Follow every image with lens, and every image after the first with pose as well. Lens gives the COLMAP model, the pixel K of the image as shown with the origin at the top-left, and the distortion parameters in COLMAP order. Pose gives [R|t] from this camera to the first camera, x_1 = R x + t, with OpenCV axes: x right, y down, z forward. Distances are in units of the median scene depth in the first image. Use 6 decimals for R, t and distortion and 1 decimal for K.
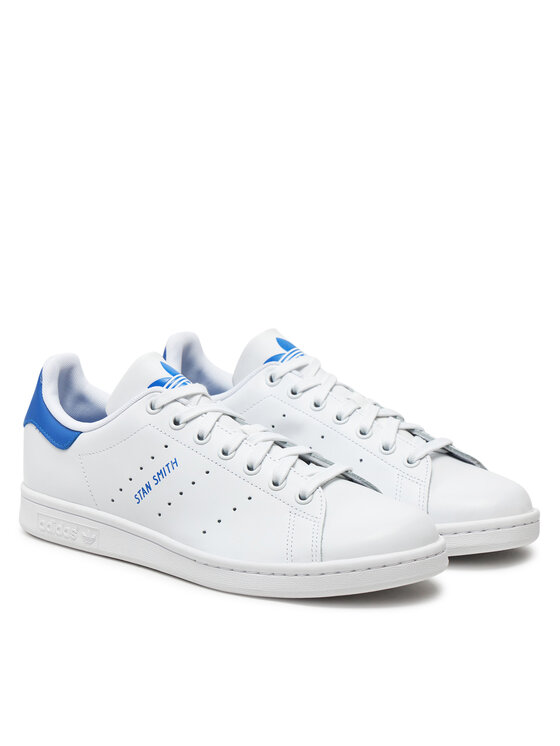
lens RADIAL K [[2209.8, 0, 279.6], [0, 2209.8, 372.4], [0, 0, 1]] dist [-0.899389, 0.000000]
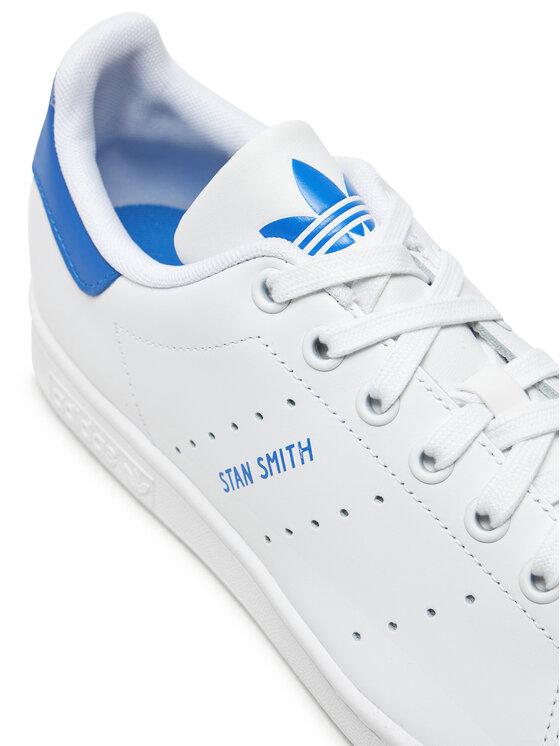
lens RADIAL K [[1463.3, 0, 279.7], [0, 1463.3, 373.0], [0, 0, 1]] dist [-0.061765, 0.000000]
pose [[0.975777, 0.140373, -0.167793, -0.008491], [-0.016128, 0.811066, 0.584732, -0.129665], [0.218172, -0.567862, 0.793684, 0.782564]]
